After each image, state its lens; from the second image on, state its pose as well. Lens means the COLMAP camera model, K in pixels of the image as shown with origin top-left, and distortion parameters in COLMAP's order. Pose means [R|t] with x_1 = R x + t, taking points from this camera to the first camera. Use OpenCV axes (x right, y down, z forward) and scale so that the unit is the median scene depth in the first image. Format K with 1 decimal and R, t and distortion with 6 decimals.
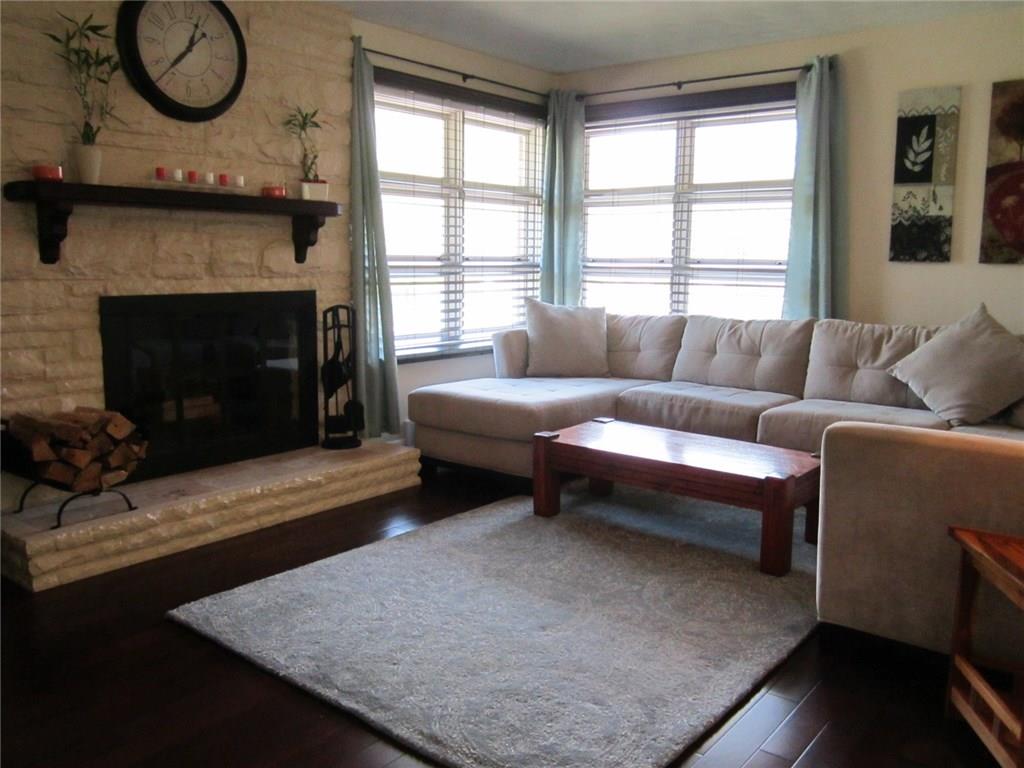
lens RADIAL K [[854.8, 0, 515.4], [0, 854.8, 381.4], [0, 0, 1]] dist [-0.043277, 0.013612]
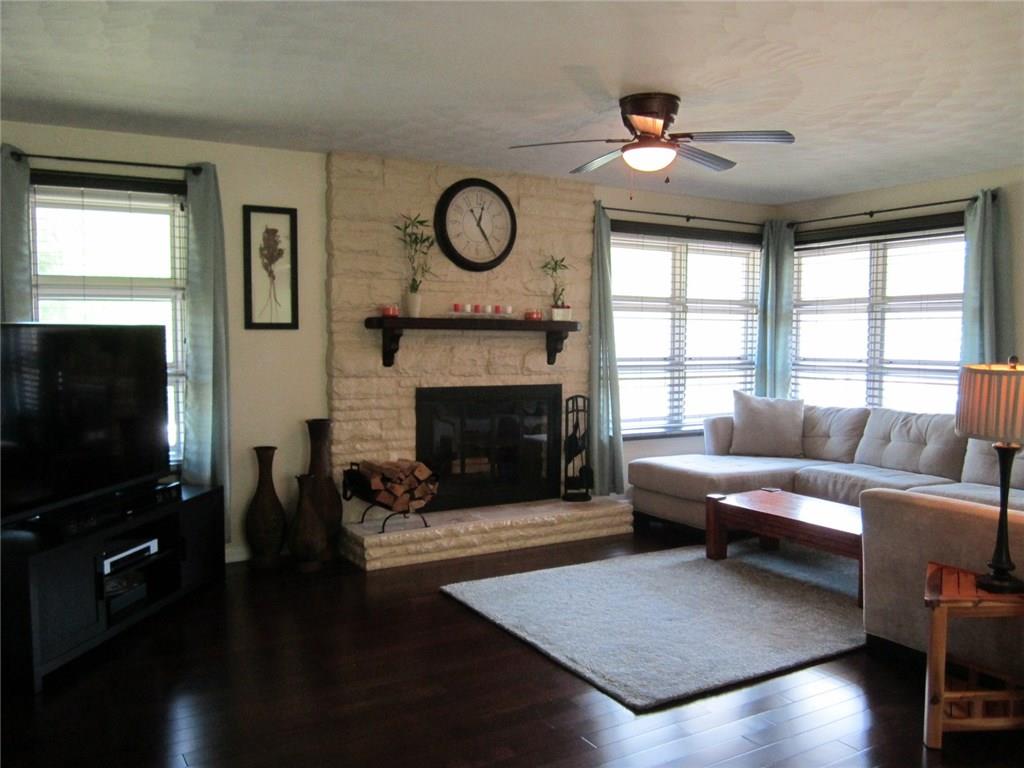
lens RADIAL K [[854.8, 0, 515.4], [0, 854.8, 381.4], [0, 0, 1]] dist [-0.043277, 0.013612]
pose [[0.935898, 0.012973, -0.352032, 0.187885], [-0.046582, 0.995104, -0.087172, 0.012908], [0.349177, 0.097983, 0.931920, -0.323513]]
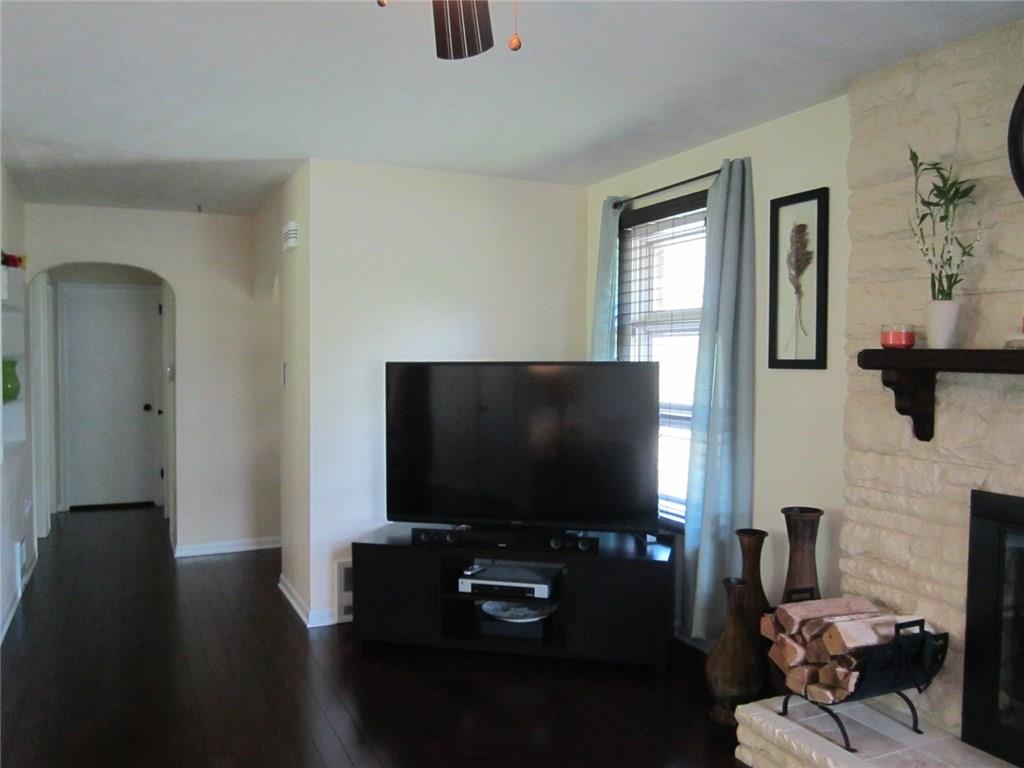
lens RADIAL K [[854.8, 0, 515.4], [0, 854.8, 381.4], [0, 0, 1]] dist [-0.043277, 0.013612]
pose [[-0.446934, 0.017405, -0.894398, 0.314239], [-0.138220, 0.986461, 0.088266, -0.173592], [0.883824, 0.163072, -0.438477, 0.801065]]
